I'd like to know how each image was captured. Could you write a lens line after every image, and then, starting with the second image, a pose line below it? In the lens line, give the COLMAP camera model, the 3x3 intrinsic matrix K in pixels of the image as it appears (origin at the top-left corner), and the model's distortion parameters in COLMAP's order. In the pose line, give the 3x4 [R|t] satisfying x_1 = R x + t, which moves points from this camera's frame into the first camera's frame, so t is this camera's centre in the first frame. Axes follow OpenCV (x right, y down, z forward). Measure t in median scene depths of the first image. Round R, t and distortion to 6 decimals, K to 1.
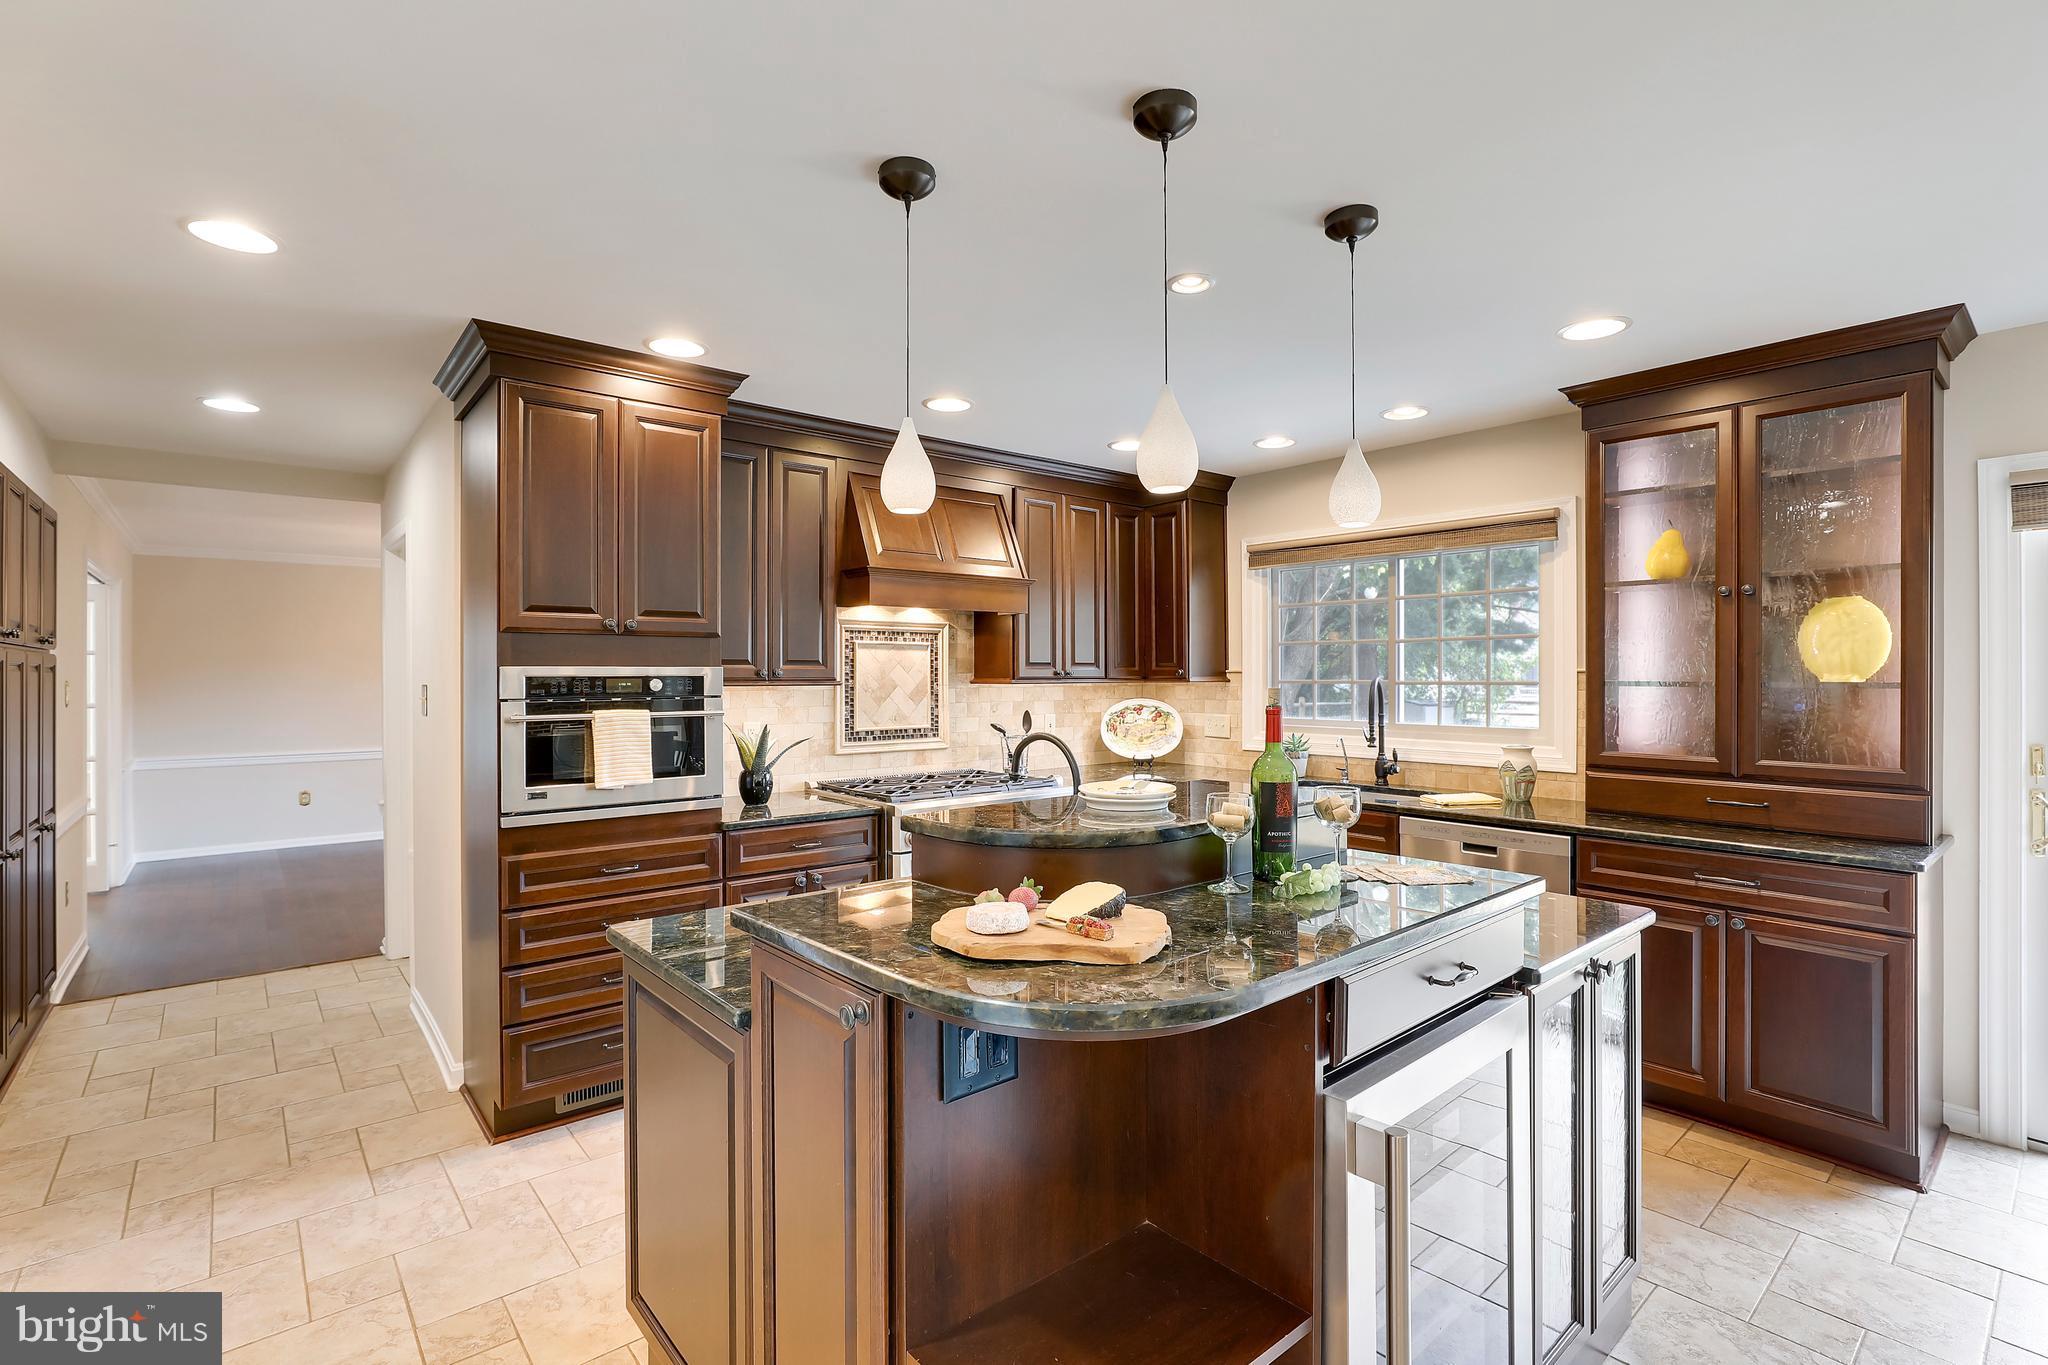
lens RADIAL K [[940.2, 0, 1028.0], [0, 940.2, 698.2], [0, 0, 1]] dist [-0.030147, 0.009911]
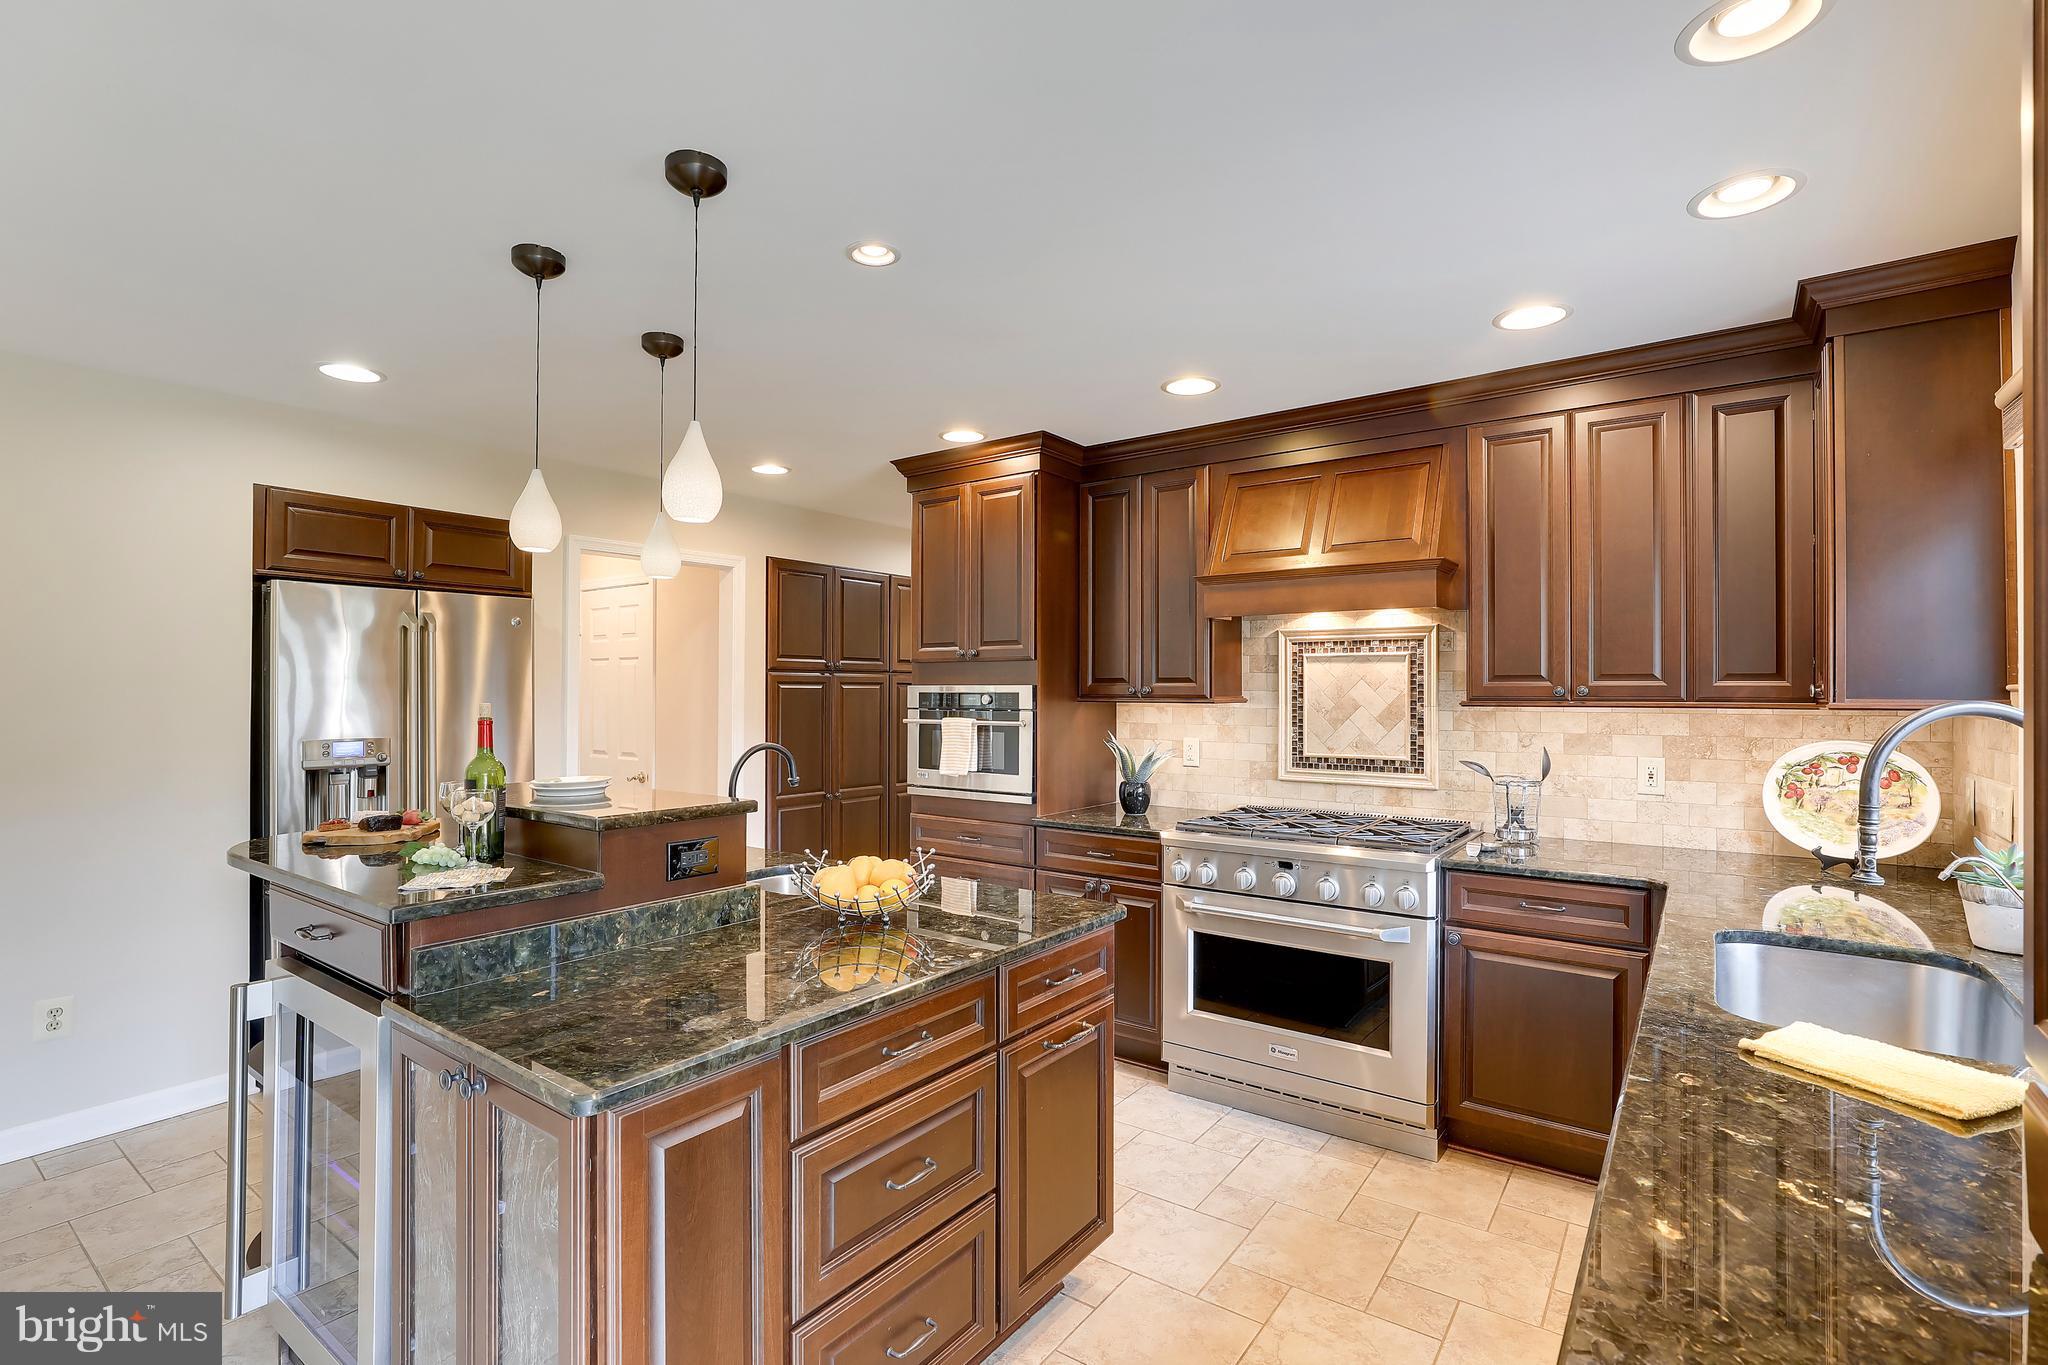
lens RADIAL K [[940.2, 0, 1024.7], [0, 940.2, 686.7], [0, 0, 1]] dist [-0.030147, 0.009911]
pose [[0.228156, -0.005956, -0.973606, 0.601150], [-0.026783, 0.999564, -0.012391, -0.012027], [0.973256, 0.028903, 0.227897, 0.528860]]
